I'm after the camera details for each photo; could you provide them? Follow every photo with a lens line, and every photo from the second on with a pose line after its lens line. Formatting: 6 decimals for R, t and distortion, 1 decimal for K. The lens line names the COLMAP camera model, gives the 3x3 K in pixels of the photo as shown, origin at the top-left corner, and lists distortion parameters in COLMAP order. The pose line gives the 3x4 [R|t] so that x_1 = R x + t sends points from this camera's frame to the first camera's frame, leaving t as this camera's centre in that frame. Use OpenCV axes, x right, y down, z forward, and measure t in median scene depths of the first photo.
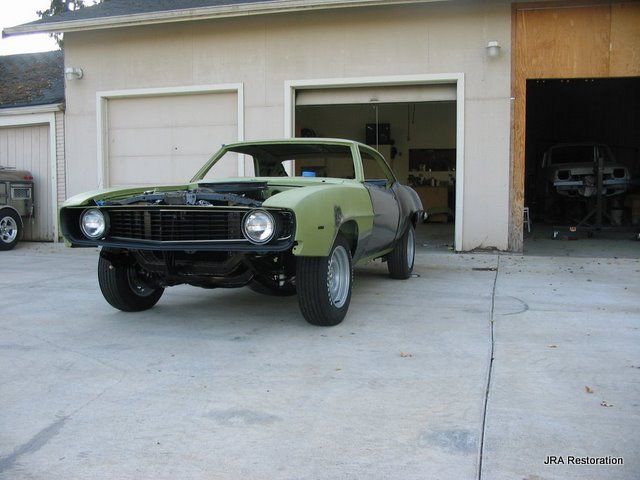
lens RADIAL K [[653.1, 0, 314.5], [0, 653.1, 241.3], [0, 0, 1]] dist [-0.183496, 0.234860]
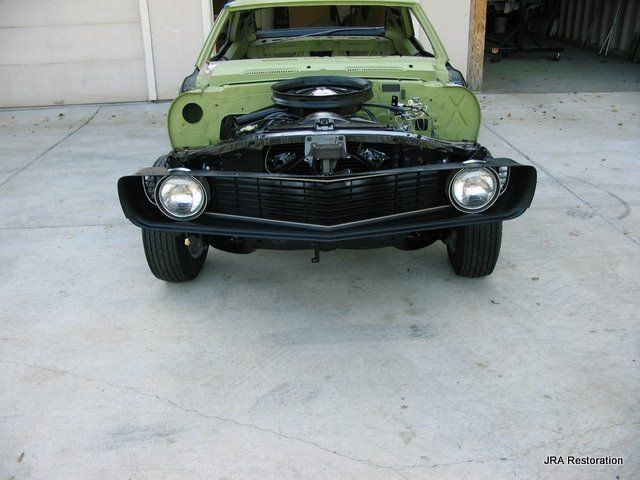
lens RADIAL K [[653.1, 0, 314.5], [0, 653.1, 241.3], [0, 0, 1]] dist [-0.183496, 0.234860]
pose [[0.950868, -0.145718, 0.273159, -0.169090], [0.053273, 0.946158, 0.319291, -0.076103], [-0.304978, -0.289051, 0.907435, 0.161234]]
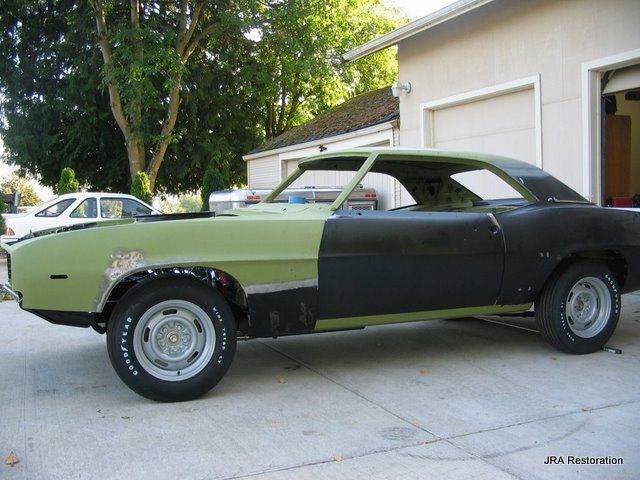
lens RADIAL K [[653.1, 0, 314.5], [0, 653.1, 241.3], [0, 0, 1]] dist [-0.183496, 0.234860]
pose [[0.647717, 0.030774, -0.761259, 0.321958], [-0.040157, 0.999174, 0.006224, -0.032651], [0.760822, 0.026539, 0.648418, 0.286039]]
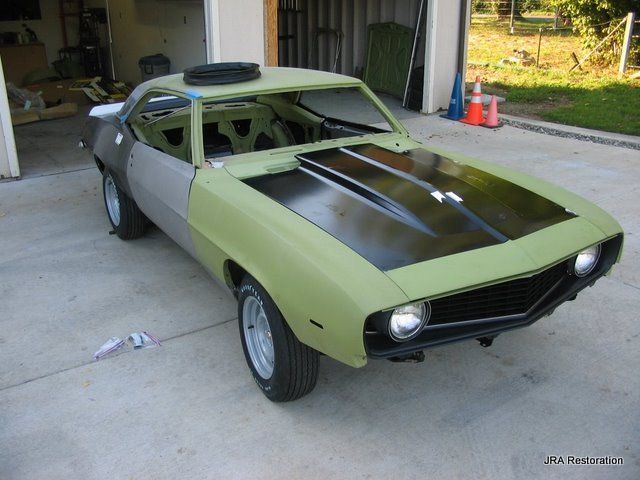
lens RADIAL K [[653.1, 0, 314.5], [0, 653.1, 241.3], [0, 0, 1]] dist [-0.183496, 0.234860]
pose [[0.635388, -0.290423, 0.715497, -0.355850], [0.064039, 0.943205, 0.325981, -0.133396], [-0.769533, -0.161305, 0.617900, 0.292949]]
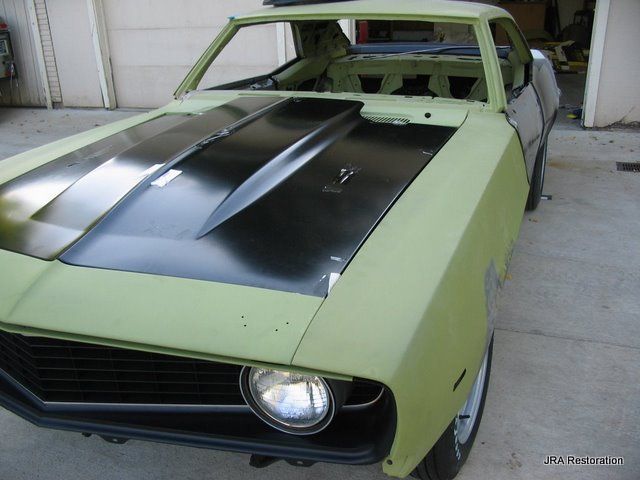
lens RADIAL K [[653.1, 0, 314.5], [0, 653.1, 241.3], [0, 0, 1]] dist [-0.183496, 0.234860]
pose [[0.996355, -0.004864, -0.085168, -0.015593], [0.030547, 0.952512, 0.302964, -0.079890], [0.079650, -0.304461, 0.949189, 0.265641]]
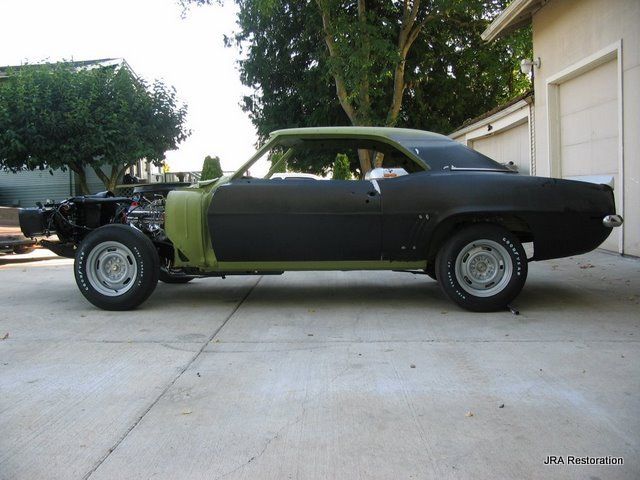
lens RADIAL K [[653.1, 0, 314.5], [0, 653.1, 241.3], [0, 0, 1]] dist [-0.183496, 0.234860]
pose [[0.252362, 0.063010, -0.965579, 0.541269], [-0.046729, 0.997507, 0.052880, -0.030943], [0.966504, 0.031776, 0.254678, 0.477060]]
